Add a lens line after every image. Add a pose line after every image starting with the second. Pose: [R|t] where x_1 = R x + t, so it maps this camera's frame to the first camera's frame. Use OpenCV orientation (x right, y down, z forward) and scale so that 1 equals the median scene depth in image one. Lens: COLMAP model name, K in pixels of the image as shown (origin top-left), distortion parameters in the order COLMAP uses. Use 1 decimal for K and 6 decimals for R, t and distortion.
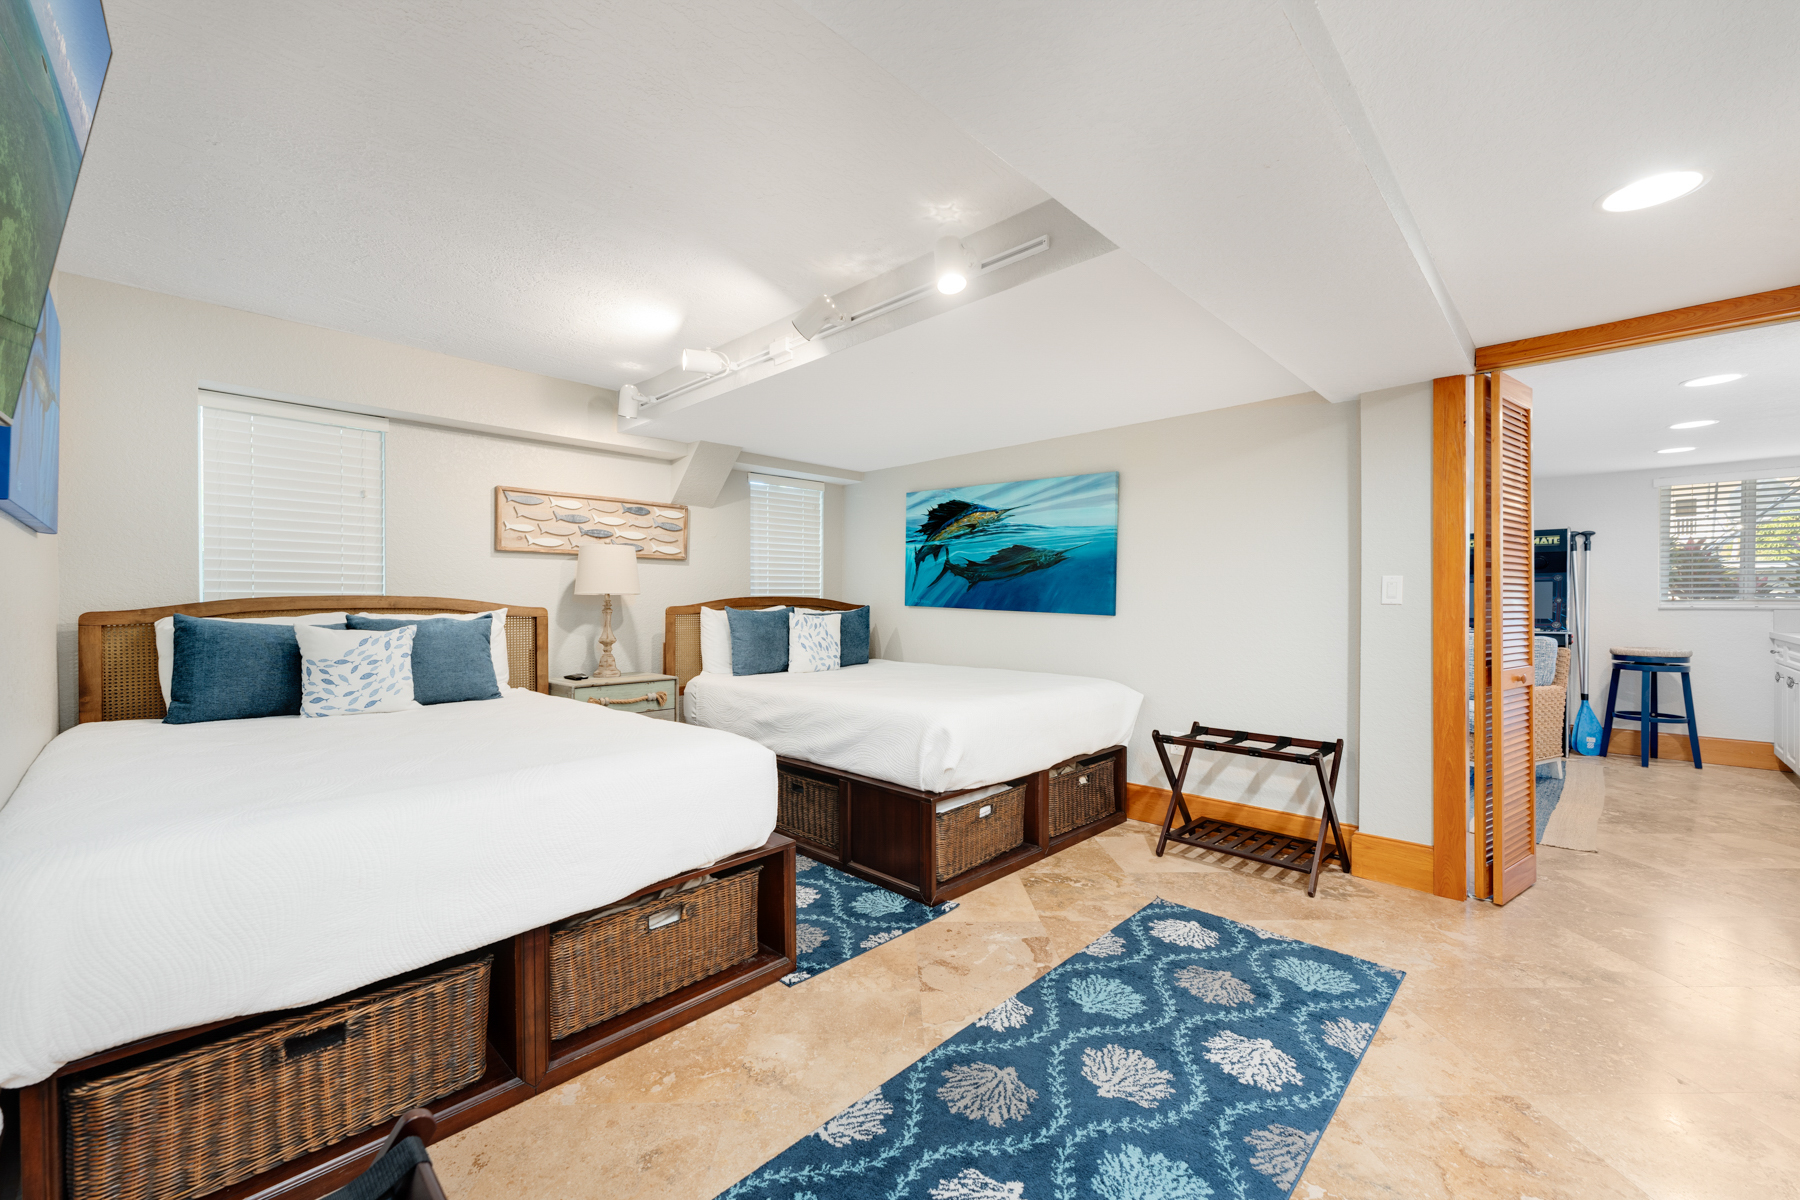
lens RADIAL K [[709.8, 0, 899.1], [0, 709.8, 610.4], [0, 0, 1]] dist [0.000503, 0.000139]
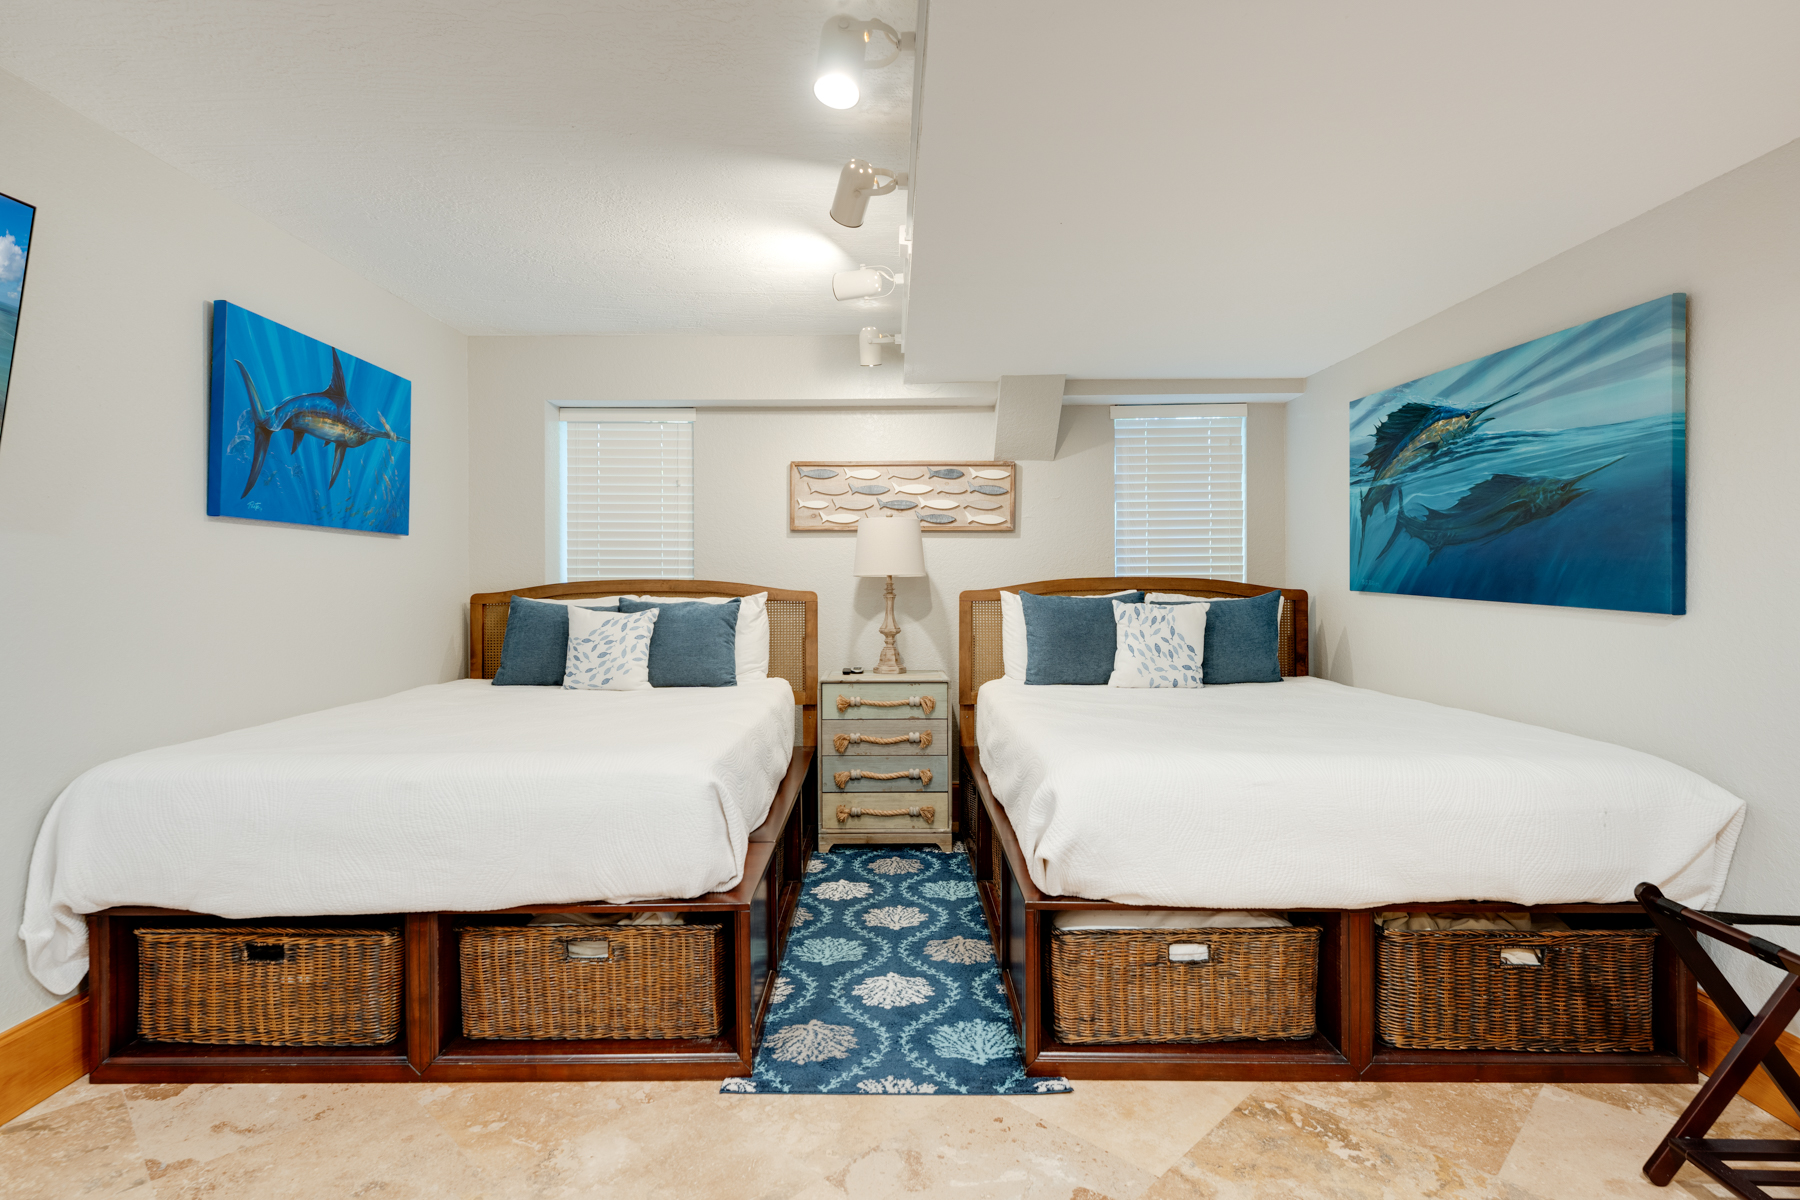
lens RADIAL K [[906.1, 0, 899.1], [0, 906.1, 584.6], [0, 0, 1]] dist [0.000713, -0.000039]
pose [[0.700071, -0.001475, -0.714072, 0.477970], [-0.006469, 0.999944, -0.008408, -0.004347], [0.714044, 0.010506, 0.700022, 0.321611]]
